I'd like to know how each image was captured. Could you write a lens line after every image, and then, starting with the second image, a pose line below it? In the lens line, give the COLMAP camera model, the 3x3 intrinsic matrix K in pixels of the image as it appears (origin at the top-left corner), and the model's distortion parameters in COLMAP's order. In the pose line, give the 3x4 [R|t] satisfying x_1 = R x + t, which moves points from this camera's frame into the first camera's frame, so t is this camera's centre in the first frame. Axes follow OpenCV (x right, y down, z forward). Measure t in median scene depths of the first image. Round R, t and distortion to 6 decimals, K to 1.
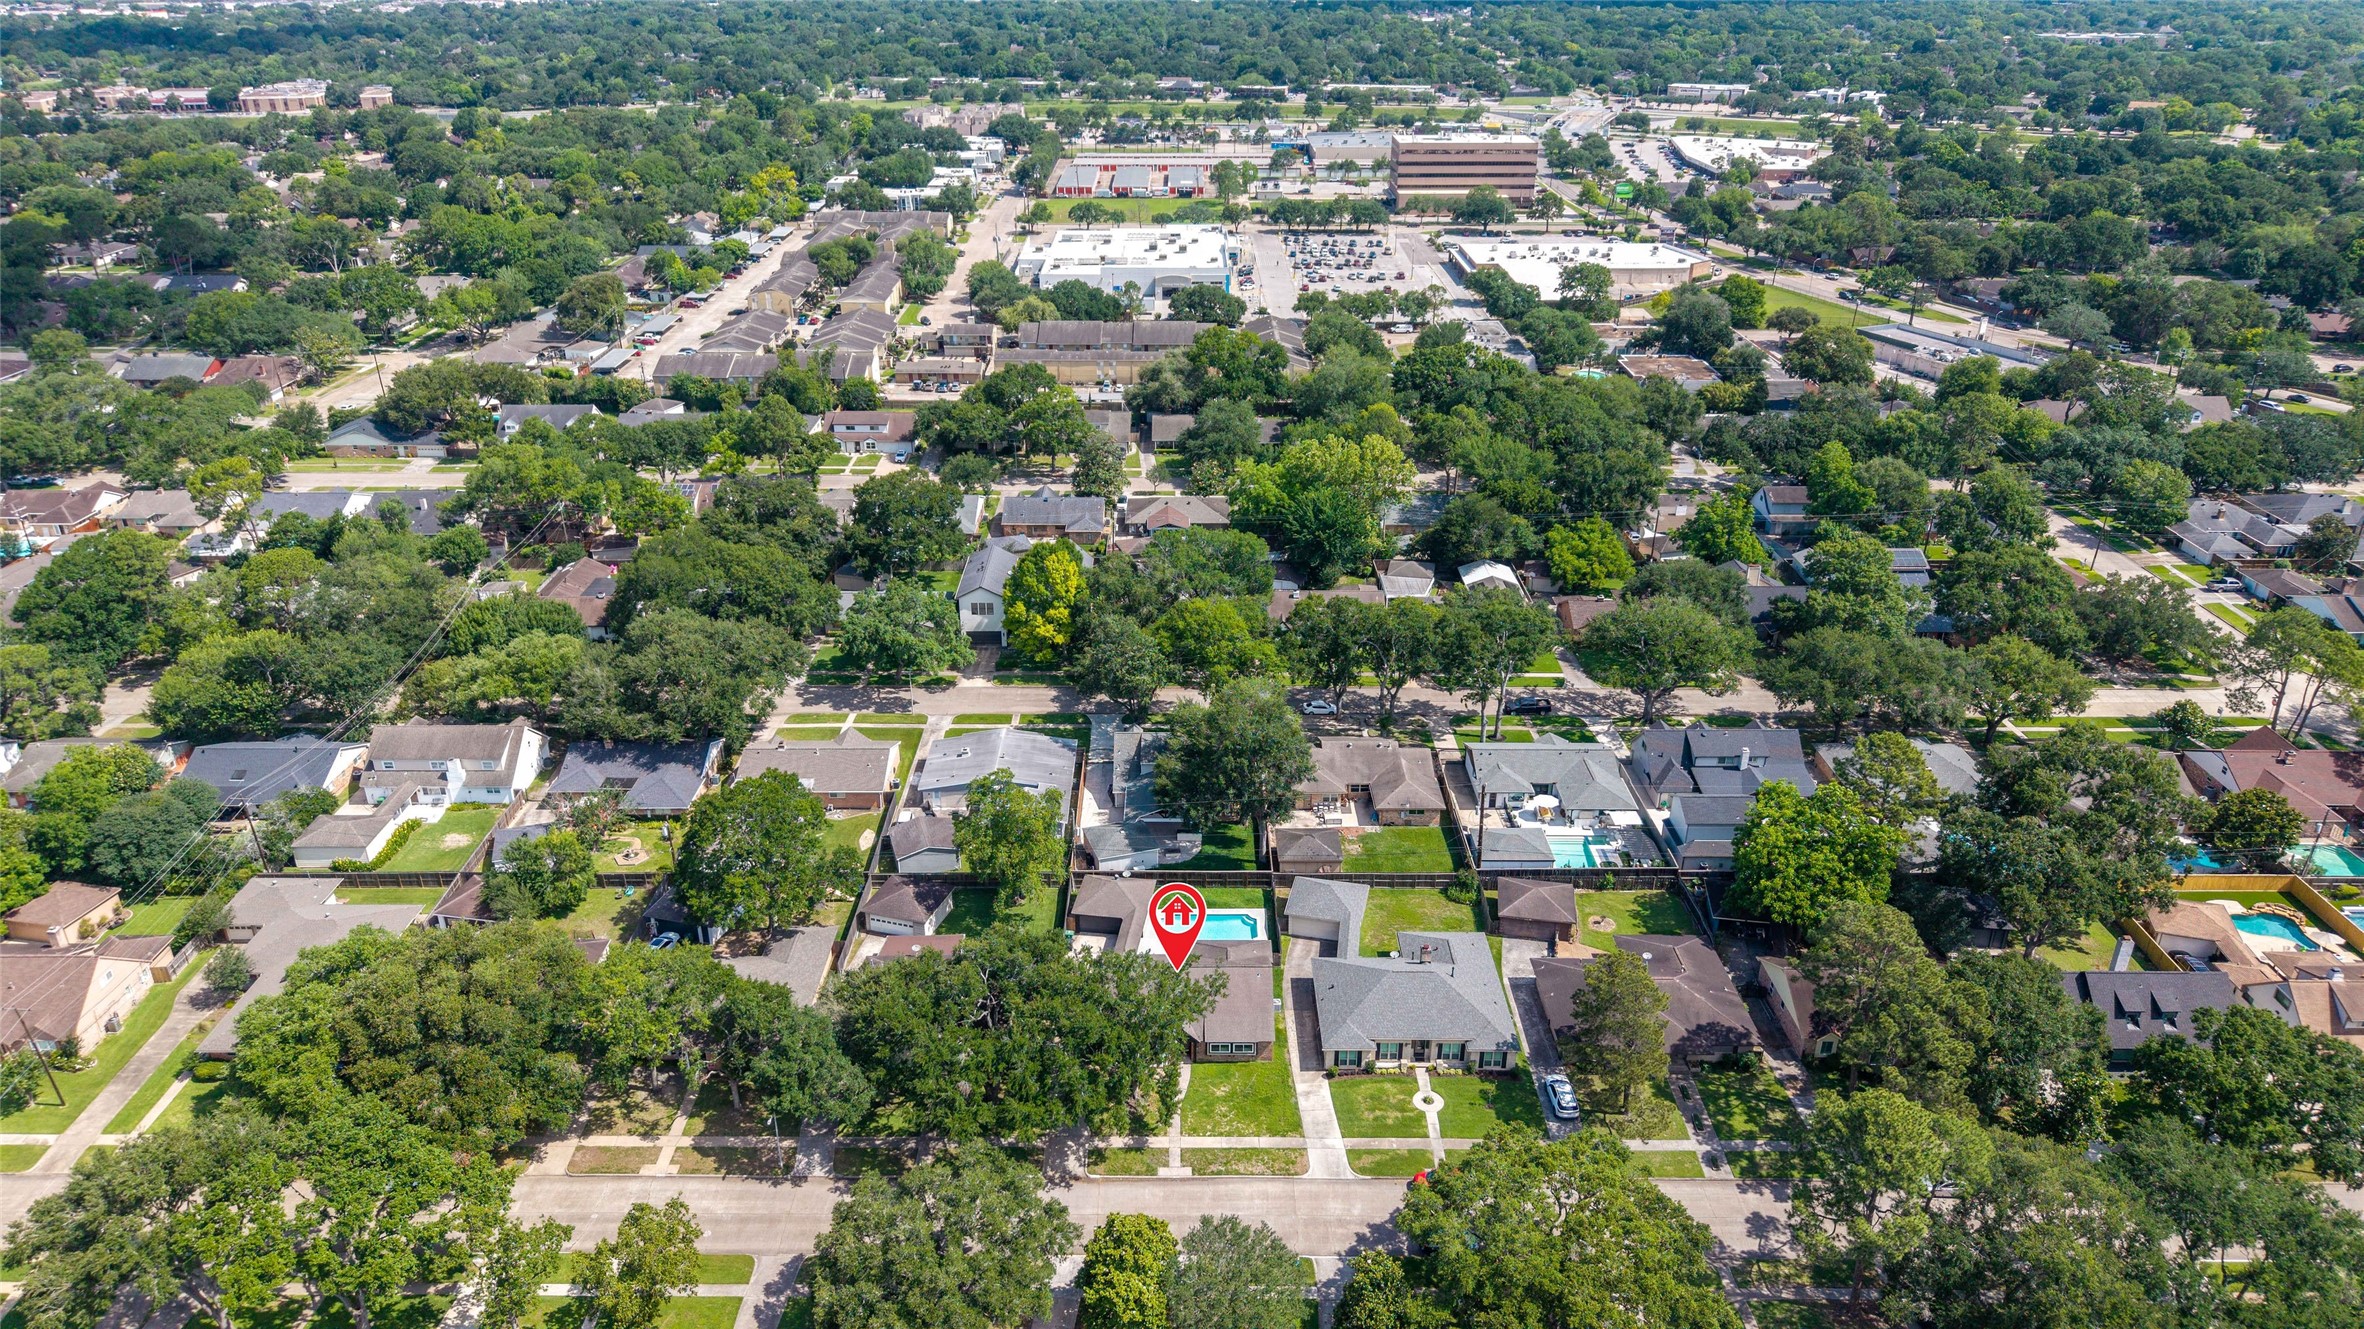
lens RADIAL K [[1579.2, 0, 1182.0], [0, 1579.2, 664.5], [0, 0, 1]] dist [0.054028, -0.050267]
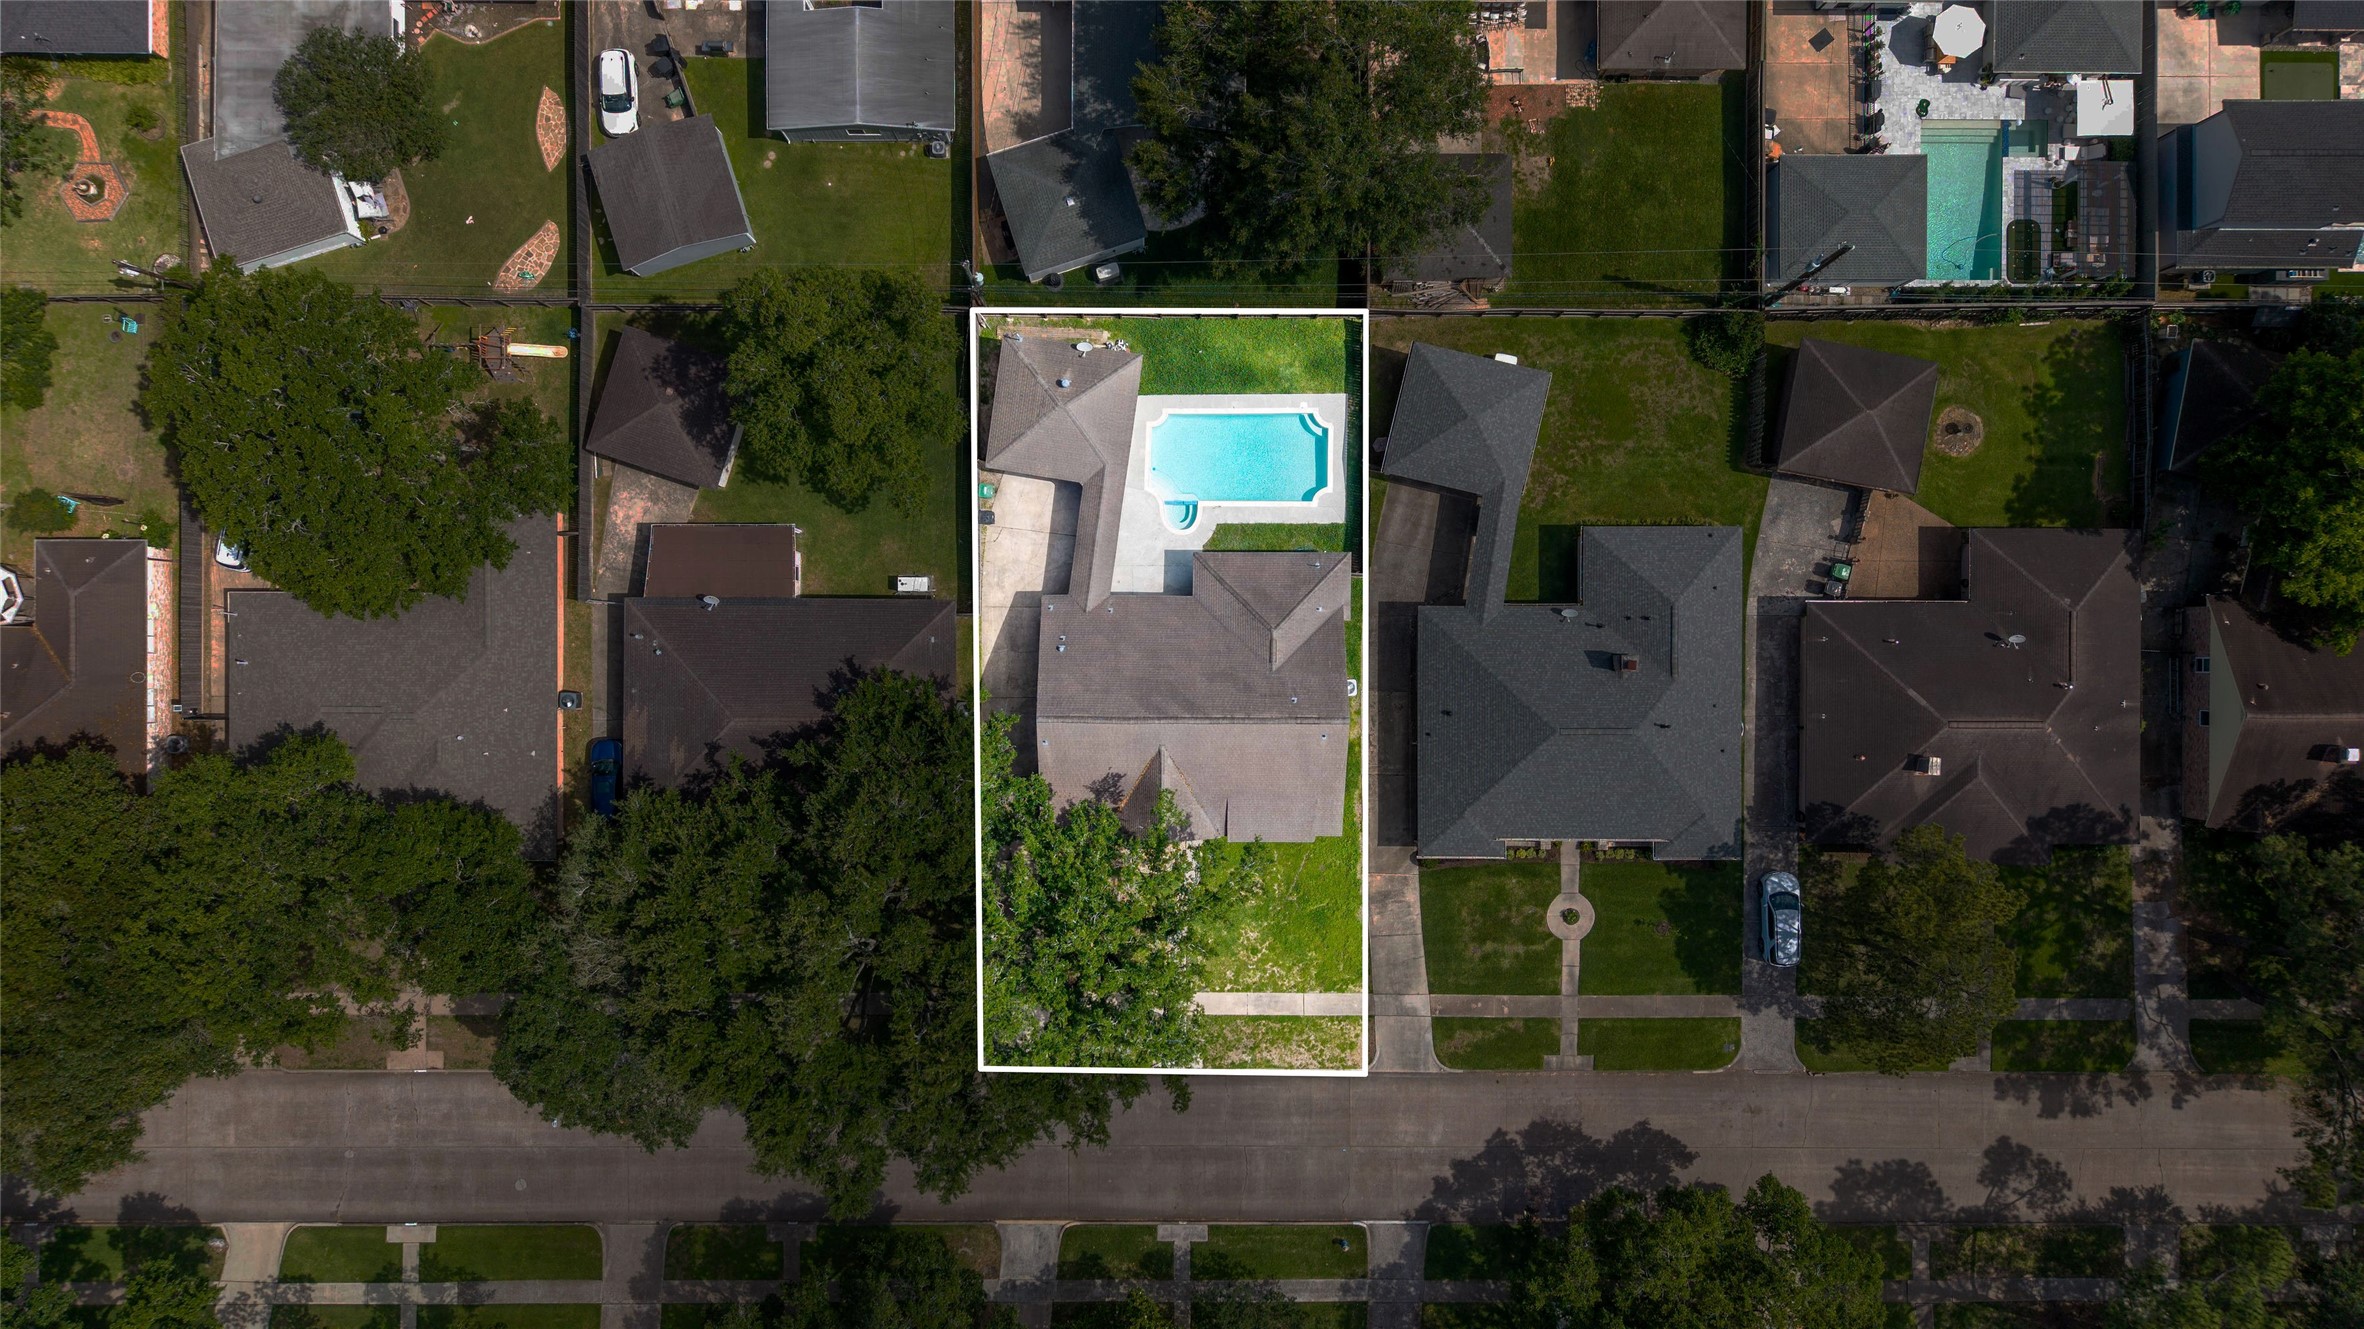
lens RADIAL K [[1594.8, 0, 1182.0], [0, 1594.8, 664.5], [0, 0, 1]] dist [0.094166, -0.118566]
pose [[0.999913, -0.008137, 0.010388, -0.006036], [-0.006127, 0.410926, 0.911648, -0.240956], [-0.011687, -0.911632, 0.410840, 0.549746]]
